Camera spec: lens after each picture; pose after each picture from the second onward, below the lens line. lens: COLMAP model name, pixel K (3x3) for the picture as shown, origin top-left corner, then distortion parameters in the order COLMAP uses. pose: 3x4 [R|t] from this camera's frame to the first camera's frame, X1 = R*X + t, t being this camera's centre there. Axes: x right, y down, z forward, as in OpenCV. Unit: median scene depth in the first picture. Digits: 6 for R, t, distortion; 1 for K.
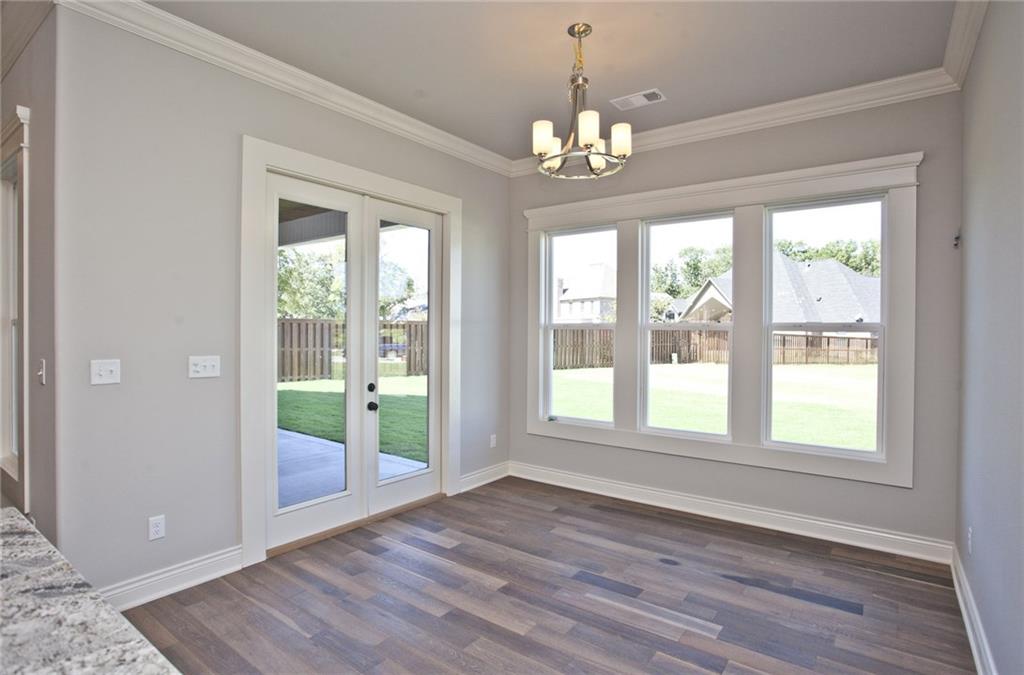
lens RADIAL K [[497.9, 0, 520.4], [0, 497.9, 343.5], [0, 0, 1]] dist [-0.063277, 0.018543]
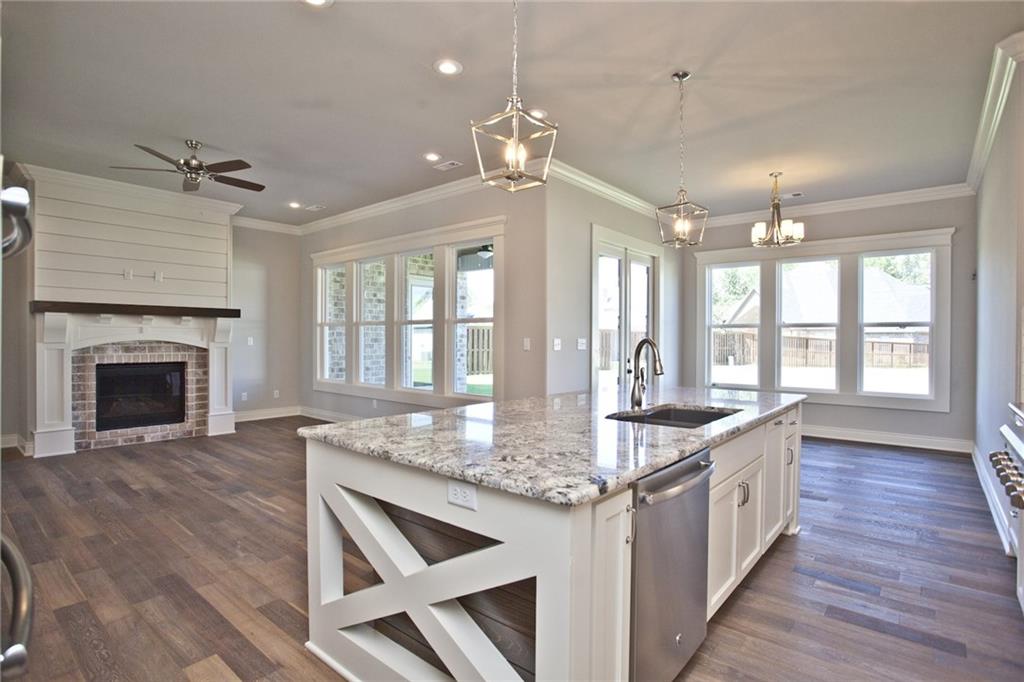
lens RADIAL K [[497.9, 0, 522.7], [0, 497.9, 351.3], [0, 0, 1]] dist [-0.063277, 0.018543]
pose [[0.998580, -0.003390, -0.053160, -0.554868], [0.003295, 0.999993, -0.001881, 0.053455], [0.053166, 0.001703, 0.998584, -0.708931]]
